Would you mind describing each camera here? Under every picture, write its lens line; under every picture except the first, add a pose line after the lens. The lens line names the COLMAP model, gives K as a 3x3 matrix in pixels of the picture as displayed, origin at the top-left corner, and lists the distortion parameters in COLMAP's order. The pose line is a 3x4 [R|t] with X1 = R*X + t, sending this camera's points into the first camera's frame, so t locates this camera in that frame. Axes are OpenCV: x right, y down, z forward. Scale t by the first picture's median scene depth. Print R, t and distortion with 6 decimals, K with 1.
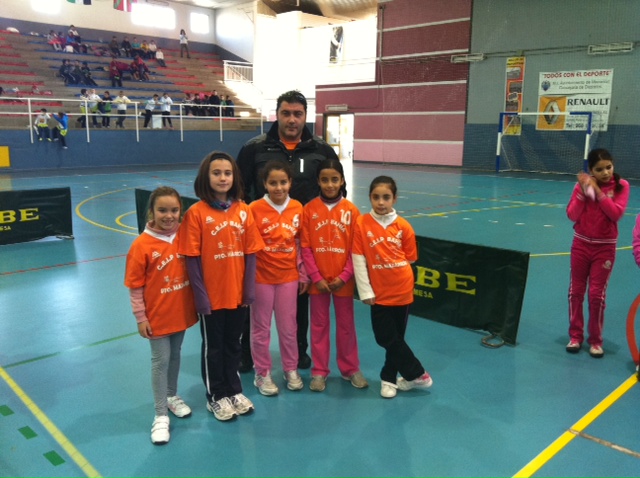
lens RADIAL K [[625.6, 0, 325.9], [0, 625.6, 241.8], [0, 0, 1]] dist [0.013115, 0.000000]
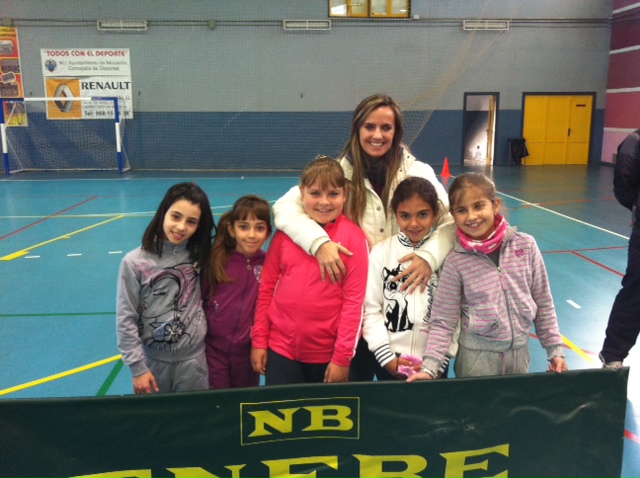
lens RADIAL K [[625.6, 0, 320.6], [0, 625.6, 238.1], [0, 0, 1]] dist [0.013115, 0.000000]
pose [[0.680365, -0.156093, 0.716057, -0.034480], [0.148780, 0.986127, 0.073601, -0.033603], [-0.717613, 0.056459, 0.694150, 0.190487]]
